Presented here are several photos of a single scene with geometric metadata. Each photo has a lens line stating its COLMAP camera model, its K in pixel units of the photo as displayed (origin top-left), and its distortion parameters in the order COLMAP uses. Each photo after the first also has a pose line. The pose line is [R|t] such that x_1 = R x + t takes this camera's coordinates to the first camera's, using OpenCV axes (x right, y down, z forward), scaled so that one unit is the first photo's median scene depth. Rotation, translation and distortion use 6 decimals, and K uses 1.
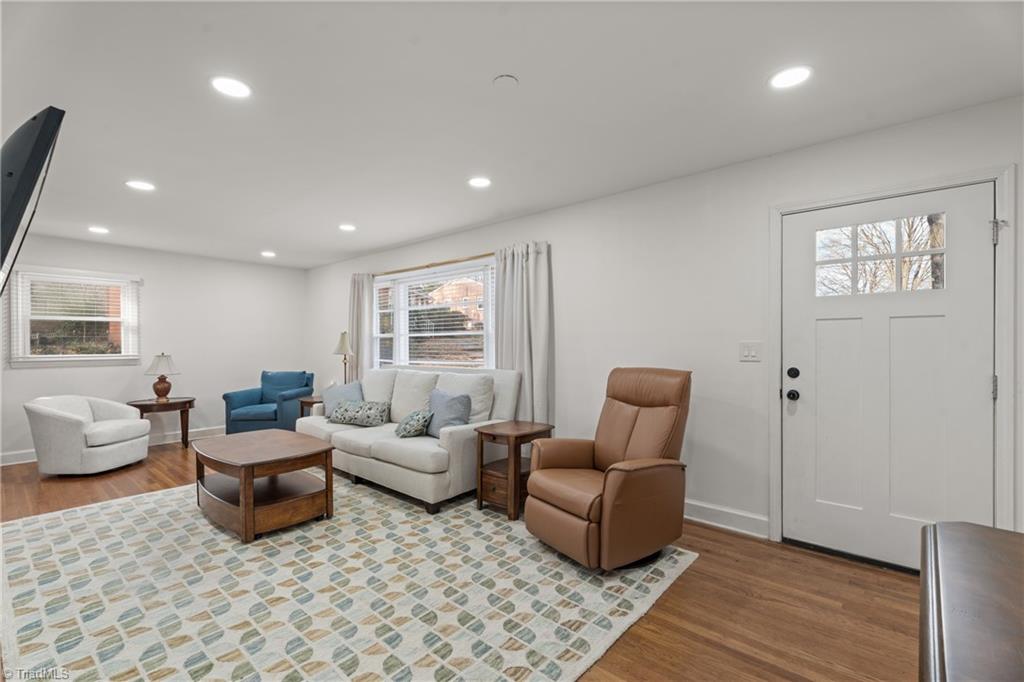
lens RADIAL K [[461.1, 0, 512.2], [0, 461.1, 344.5], [0, 0, 1]] dist [-0.000984, -0.000048]
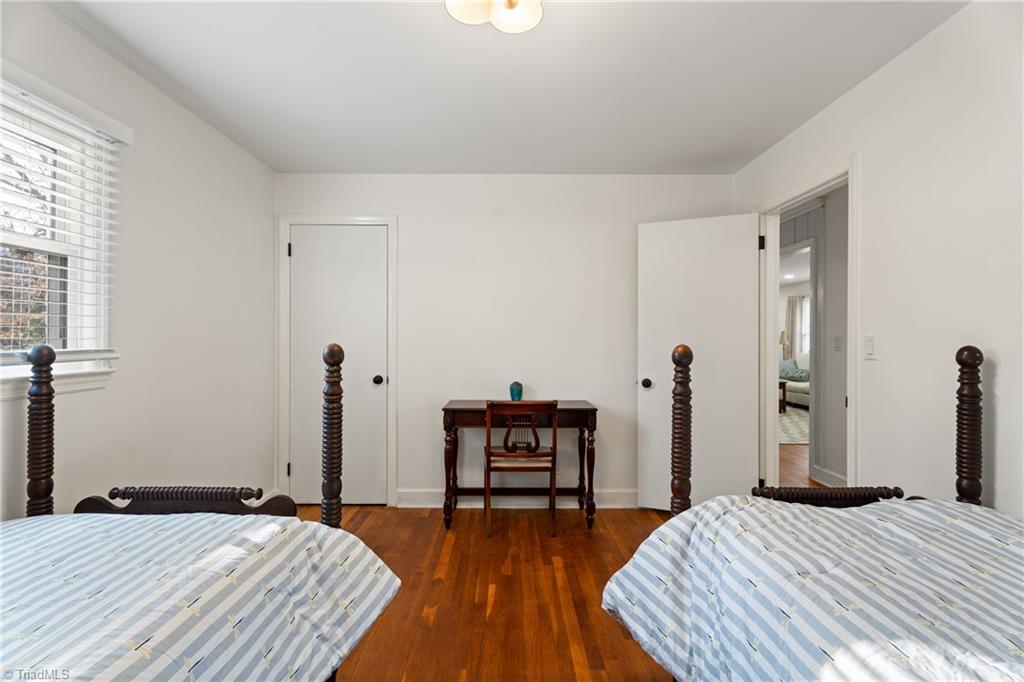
lens RADIAL K [[461.1, 0, 511.9], [0, 461.1, 339.4], [0, 0, 1]] dist [-0.000984, -0.000048]
pose [[0.670550, 0.001691, -0.741863, 0.248991], [0.001172, 0.999994, 0.003338, -0.003524], [0.741864, -0.003108, 0.670543, -0.965472]]
